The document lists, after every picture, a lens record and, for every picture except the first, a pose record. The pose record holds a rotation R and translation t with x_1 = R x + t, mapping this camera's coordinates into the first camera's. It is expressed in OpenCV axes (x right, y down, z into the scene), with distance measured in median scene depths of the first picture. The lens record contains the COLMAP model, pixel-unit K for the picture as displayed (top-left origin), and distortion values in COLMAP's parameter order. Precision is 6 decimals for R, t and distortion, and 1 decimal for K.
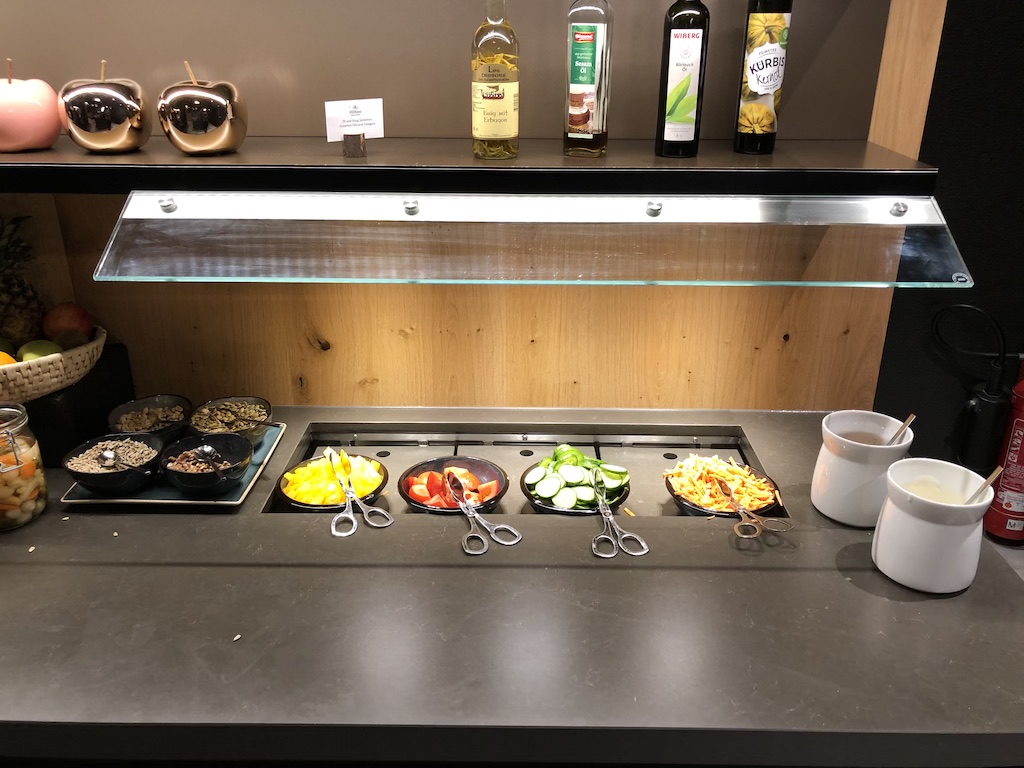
lens RADIAL K [[852.9, 0, 518.7], [0, 852.9, 391.1], [0, 0, 1]] dist [0.027956, -0.019987]
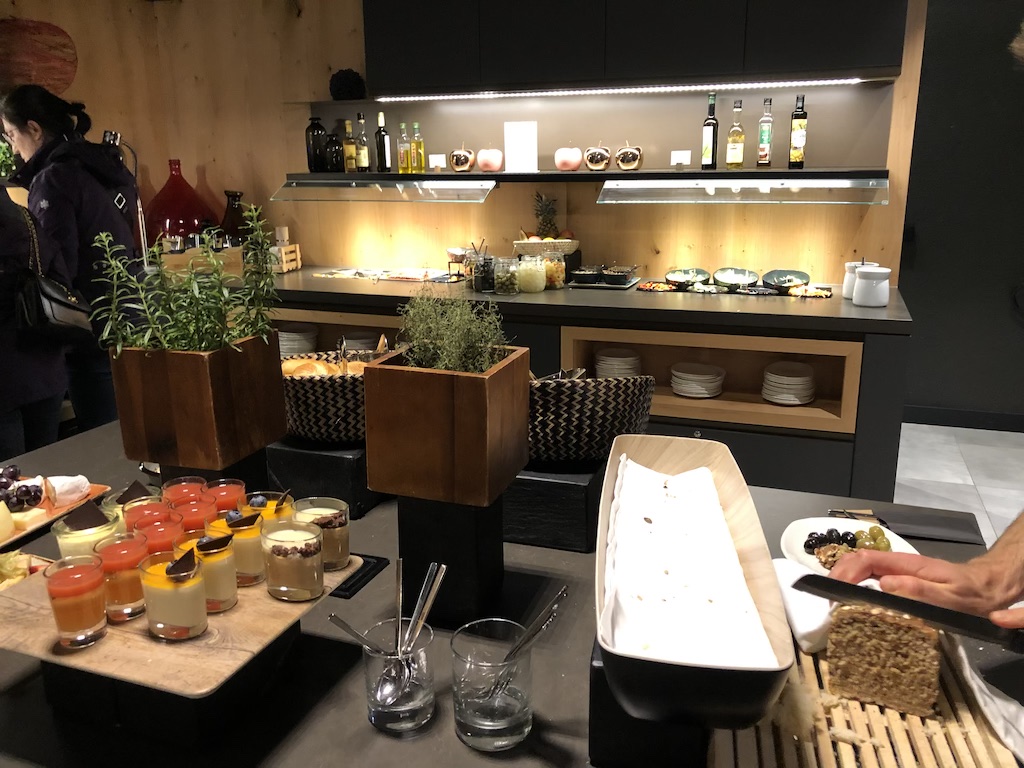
lens RADIAL K [[852.9, 0, 515.6], [0, 852.9, 385.0], [0, 0, 1]] dist [0.027956, -0.019987]
pose [[0.943885, 0.065574, -0.323698, 0.275620], [-0.115463, 0.983764, -0.137394, 0.921271], [0.309433, 0.167059, 0.936132, -1.798802]]
